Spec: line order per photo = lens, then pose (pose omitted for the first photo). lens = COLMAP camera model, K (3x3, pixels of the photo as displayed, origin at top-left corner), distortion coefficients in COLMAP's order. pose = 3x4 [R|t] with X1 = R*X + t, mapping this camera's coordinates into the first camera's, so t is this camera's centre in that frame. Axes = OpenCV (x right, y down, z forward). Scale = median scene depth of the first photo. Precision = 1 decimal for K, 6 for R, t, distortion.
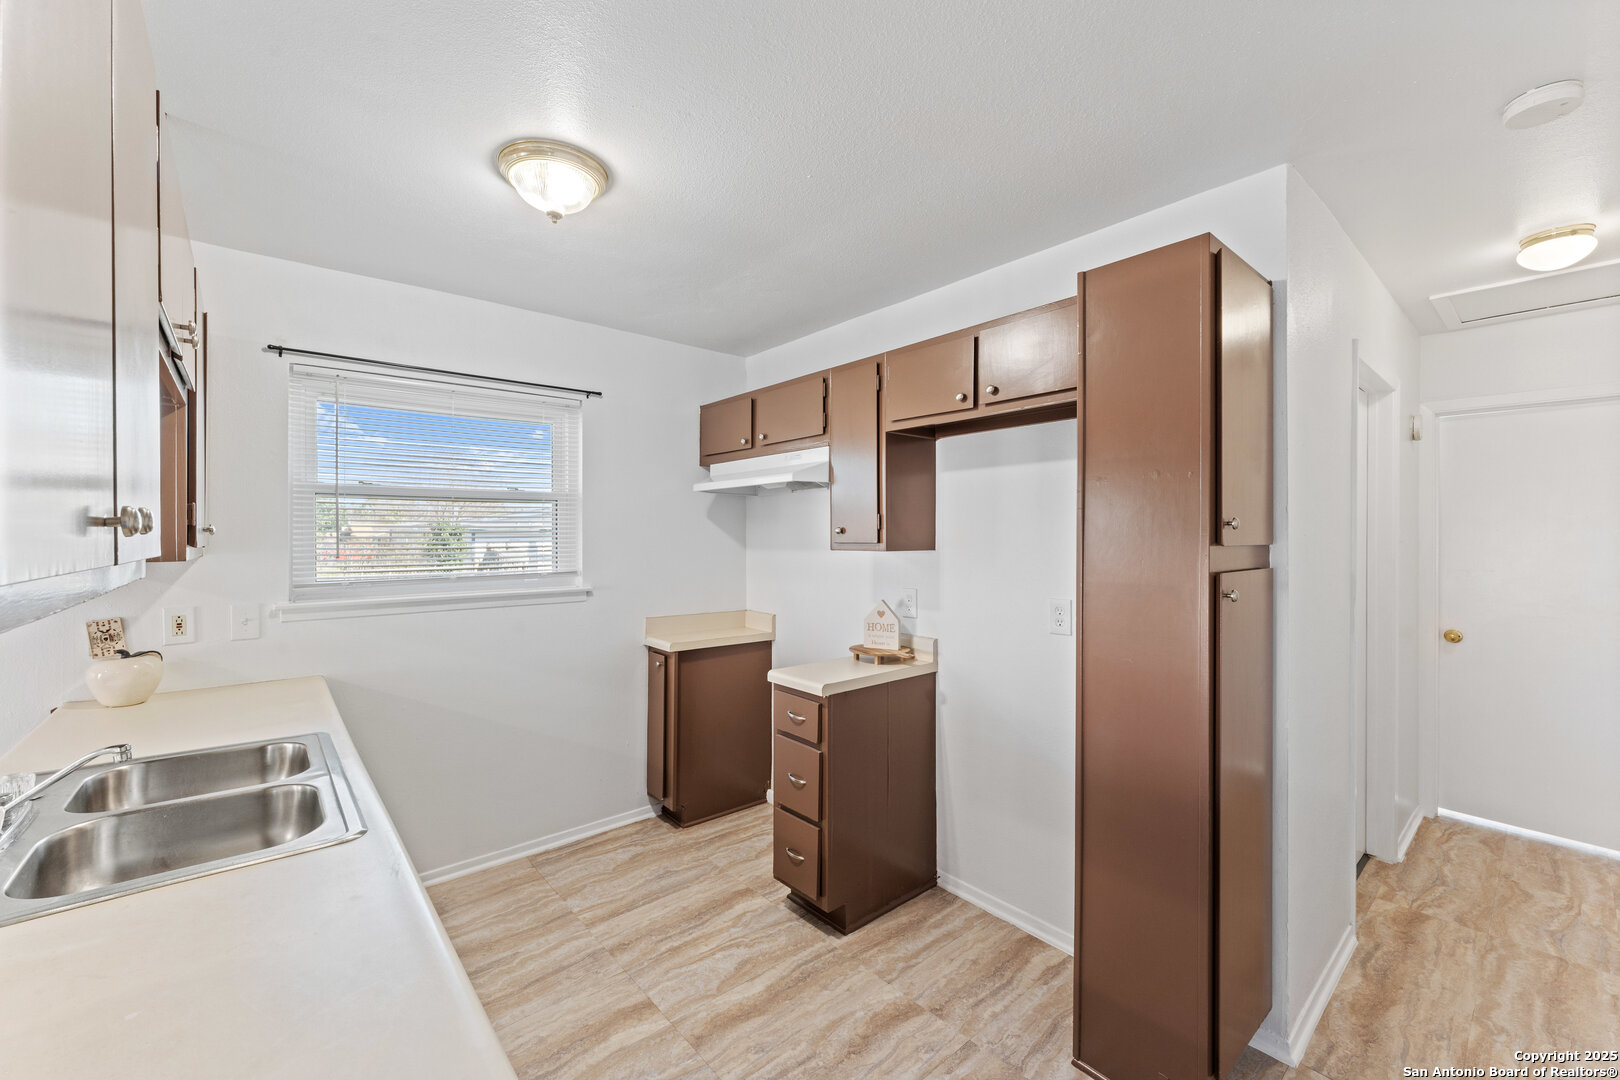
lens RADIAL K [[646.7, 0, 795.4], [0, 646.7, 529.1], [0, 0, 1]] dist [0.000208, 0.000231]
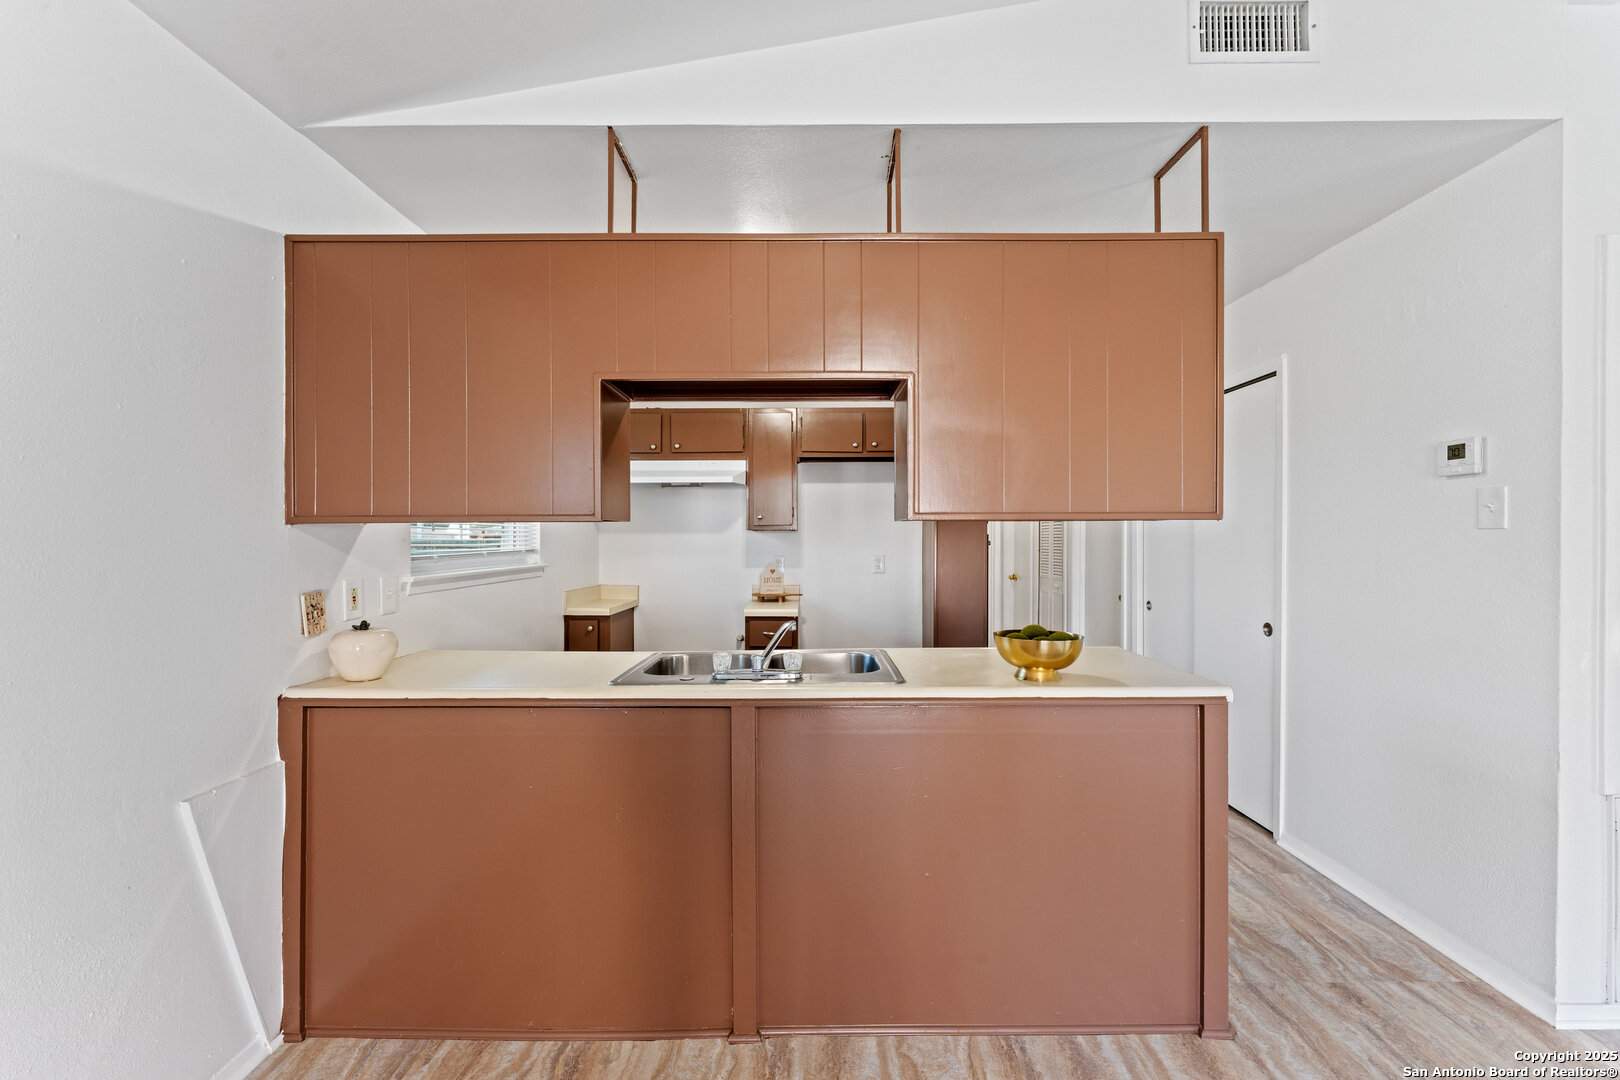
lens RADIAL K [[642.2, 0, 810.0], [0, 642.2, 540.0], [0, 0, 1]] dist [-0.001495, 0.000225]
pose [[0.643202, -0.000424, 0.765696, -1.082418], [-0.005657, 0.999970, 0.005305, 0.051035], [-0.765676, -0.007744, 0.643180, -0.067368]]
